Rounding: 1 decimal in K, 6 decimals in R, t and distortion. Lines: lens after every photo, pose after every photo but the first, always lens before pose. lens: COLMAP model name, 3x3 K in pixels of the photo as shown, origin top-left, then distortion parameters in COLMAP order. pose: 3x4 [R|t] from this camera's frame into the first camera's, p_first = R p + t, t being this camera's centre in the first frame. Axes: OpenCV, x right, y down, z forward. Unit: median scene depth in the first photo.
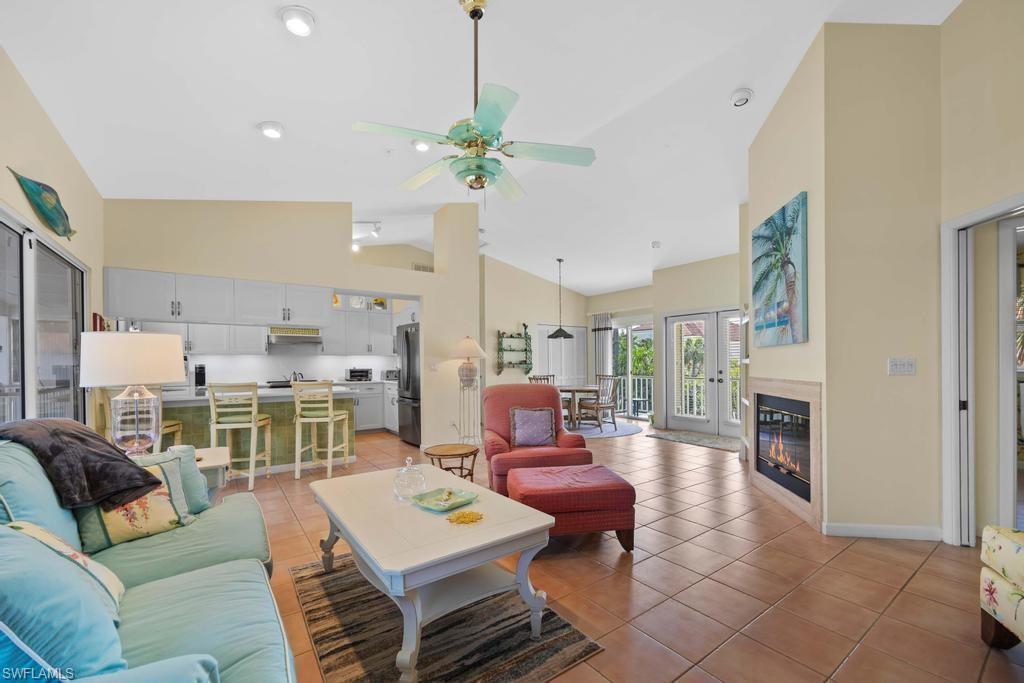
lens RADIAL K [[416.1, 0, 513.6], [0, 416.1, 361.9], [0, 0, 1]] dist [-0.000114, -0.000036]
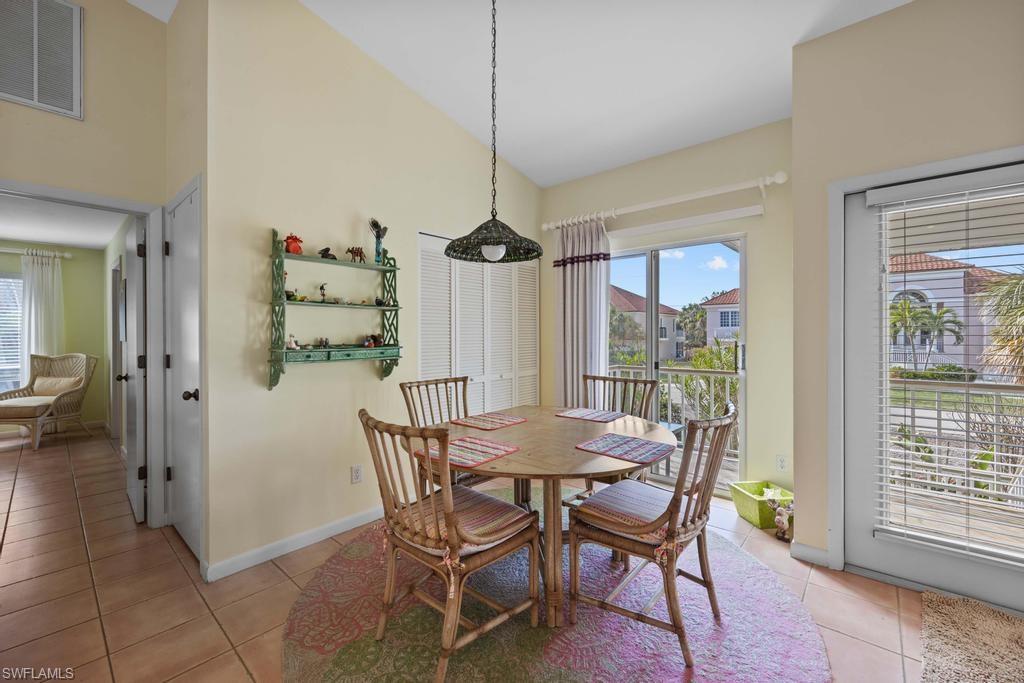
lens RADIAL K [[415.5, 0, 518.3], [0, 415.5, 334.0], [0, 0, 1]] dist [-0.007474, 0.000785]
pose [[0.971076, 0.003520, 0.238746, 0.068692], [-0.003877, 0.999992, 0.001023, -0.006143], [-0.238741, -0.001919, 0.971081, 0.795244]]
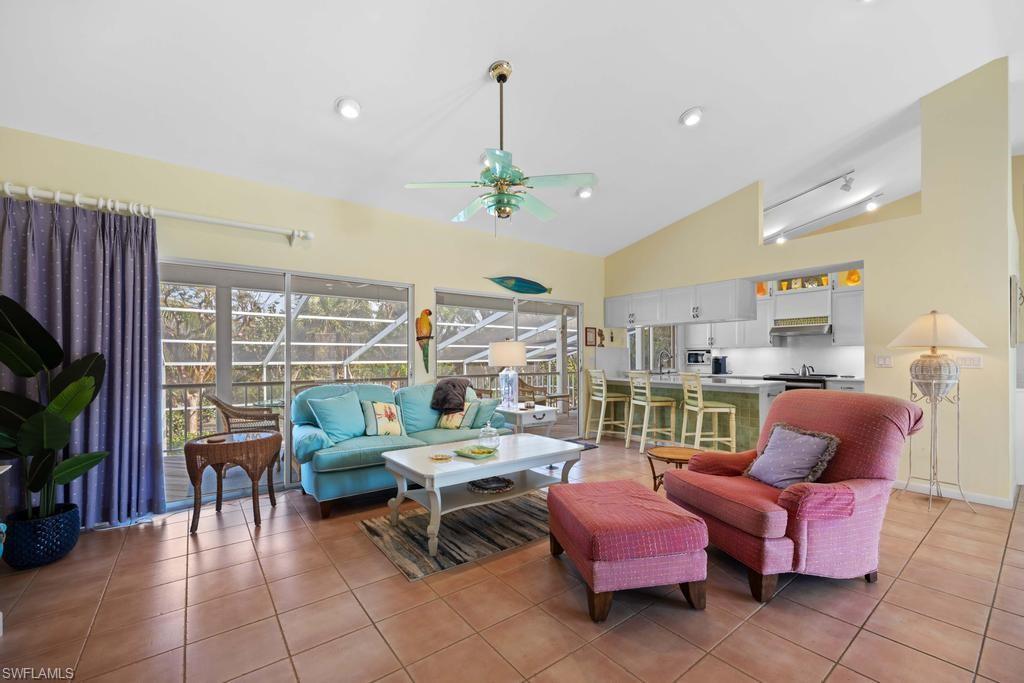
lens RADIAL K [[415.5, 0, 517.2], [0, 415.5, 352.2], [0, 0, 1]] dist [-0.007474, 0.000785]
pose [[0.048141, -0.006842, -0.998817, 0.358404], [0.005208, 0.999965, -0.006599, -0.001144], [0.998827, -0.004885, 0.048175, 0.301677]]
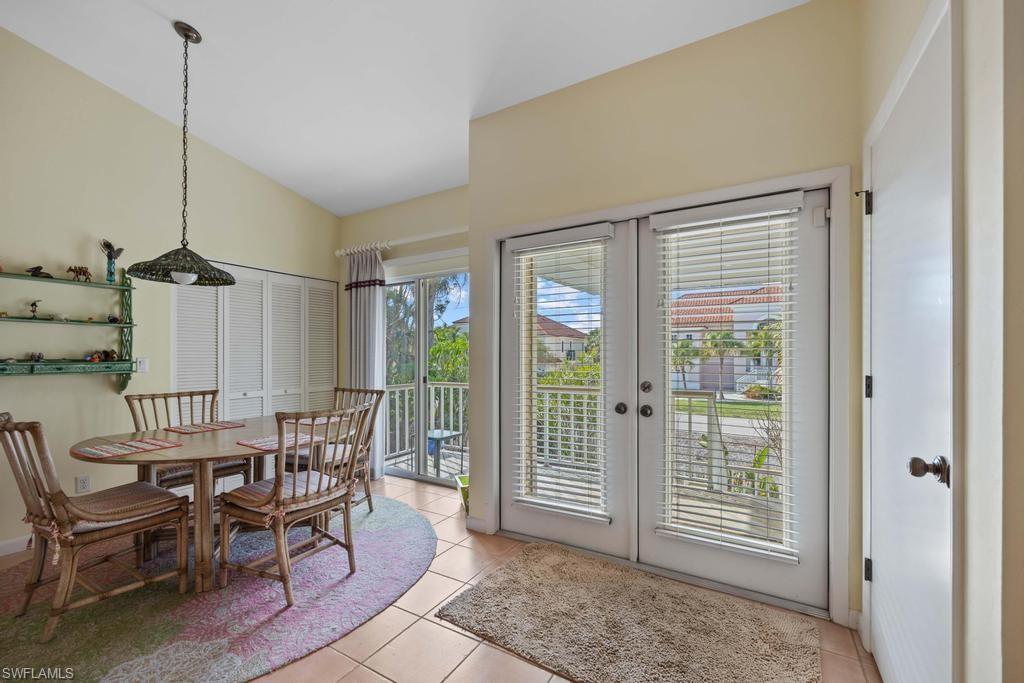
lens RADIAL K [[415.5, 0, 521.1], [0, 415.5, 355.5], [0, 0, 1]] dist [-0.007474, 0.000785]
pose [[0.909085, 0.006255, 0.416564, 0.232105], [-0.005687, 0.999980, -0.002605, -0.000763], [-0.416572, -0.000001, 0.909103, 0.666207]]
